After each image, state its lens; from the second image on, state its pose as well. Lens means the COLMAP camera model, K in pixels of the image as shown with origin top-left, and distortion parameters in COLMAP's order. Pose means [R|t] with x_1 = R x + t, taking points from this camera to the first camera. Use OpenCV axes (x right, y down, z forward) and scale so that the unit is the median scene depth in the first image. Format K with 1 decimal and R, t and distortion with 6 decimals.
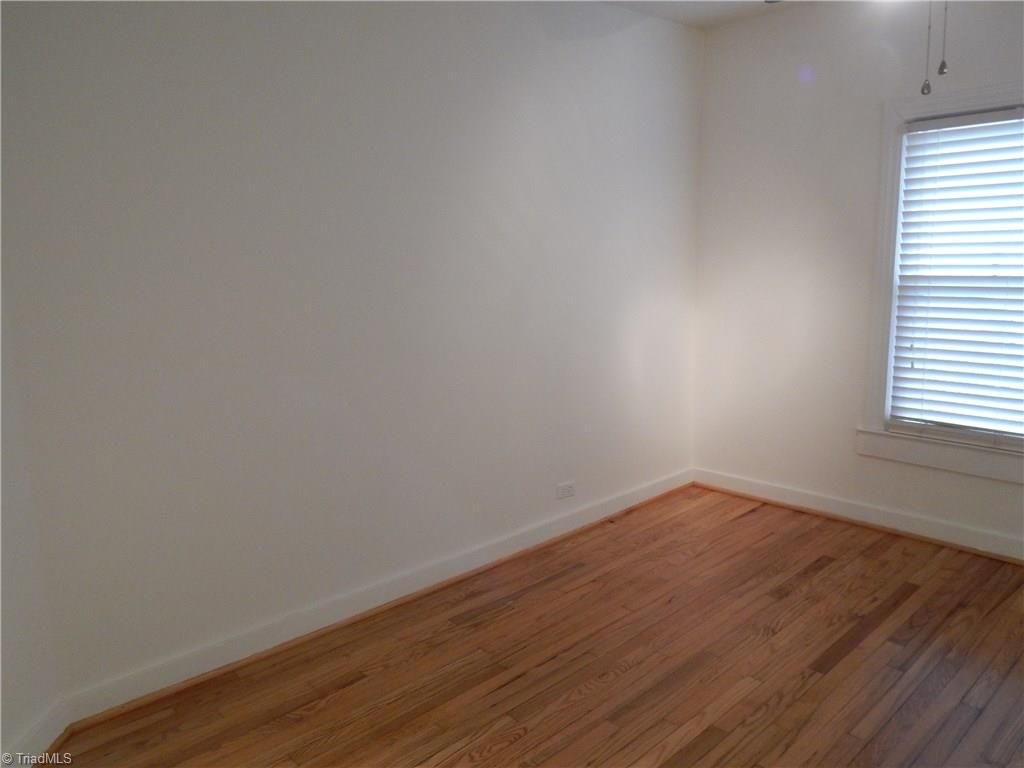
lens RADIAL K [[736.7, 0, 512.4], [0, 736.7, 379.6], [0, 0, 1]] dist [0.004346, -0.012949]
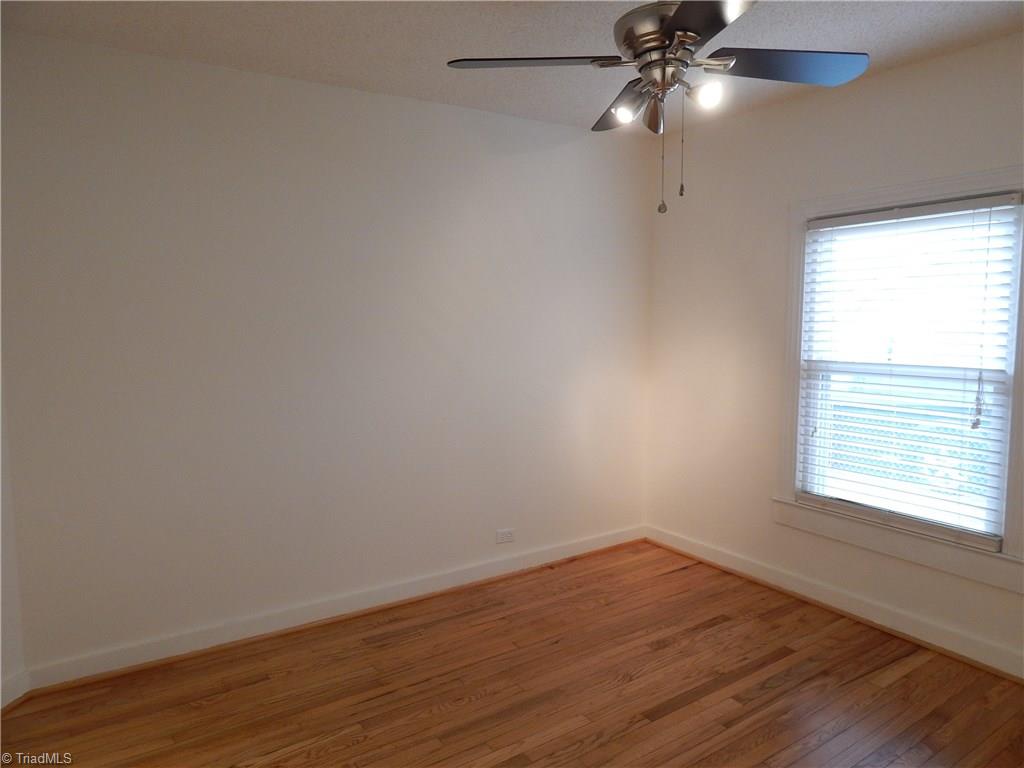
lens RADIAL K [[663.8, 0, 512.7], [0, 663.8, 390.0], [0, 0, 1]] dist [-0.002232, 0.002605]
pose [[0.986062, 0.036503, -0.162322, 0.299550], [-0.046585, 0.997185, -0.058746, -0.020348], [0.159721, 0.065489, 0.984987, -0.032554]]
